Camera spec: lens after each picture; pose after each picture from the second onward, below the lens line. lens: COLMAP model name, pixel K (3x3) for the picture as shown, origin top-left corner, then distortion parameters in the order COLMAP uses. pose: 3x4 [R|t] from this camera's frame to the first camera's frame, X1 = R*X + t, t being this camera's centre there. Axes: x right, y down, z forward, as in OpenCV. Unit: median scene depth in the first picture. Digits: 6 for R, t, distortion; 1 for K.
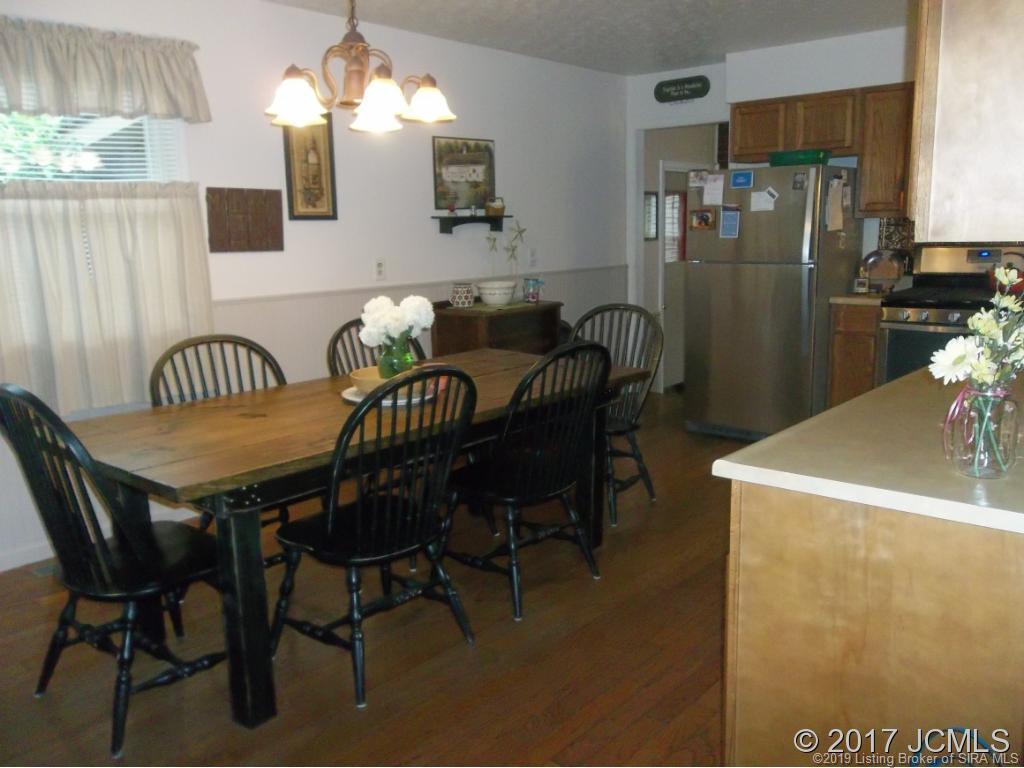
lens RADIAL K [[861.0, 0, 518.9], [0, 861.0, 379.6], [0, 0, 1]] dist [0.155310, -0.253805]
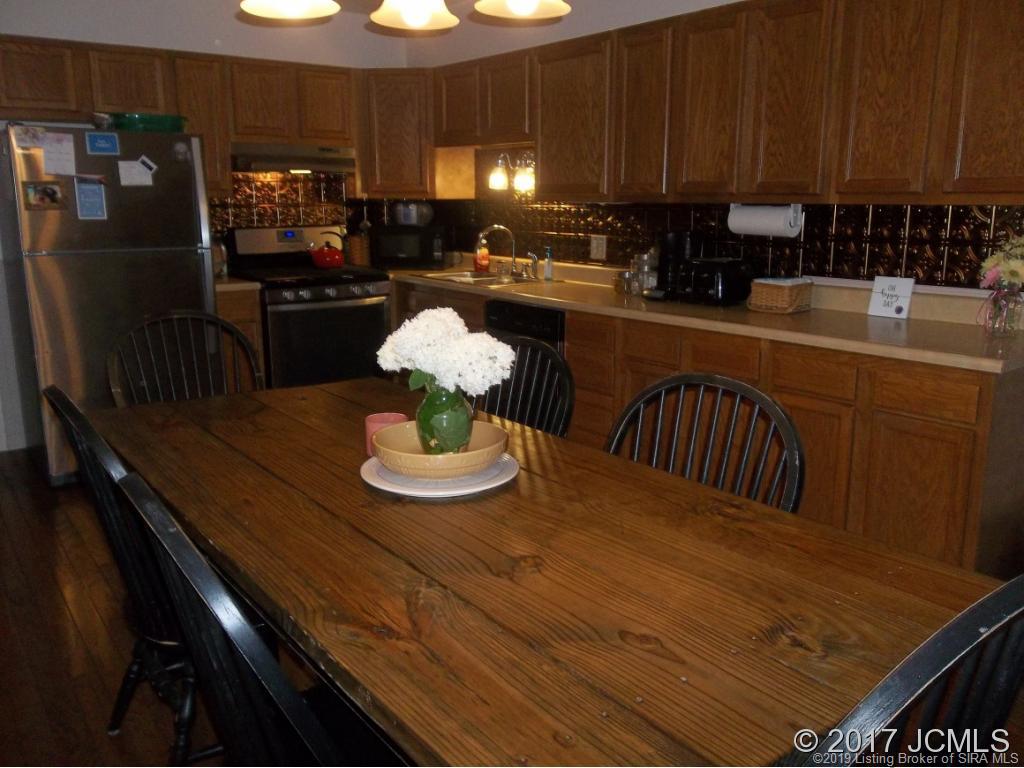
lens RADIAL K [[861.0, 0, 518.9], [0, 861.0, 379.6], [0, 0, 1]] dist [0.155310, -0.253805]
pose [[0.213263, -0.186644, 0.959001, -0.449301], [0.169359, 0.973784, 0.151859, -0.082678], [-0.962204, 0.130030, 0.239282, 0.490120]]
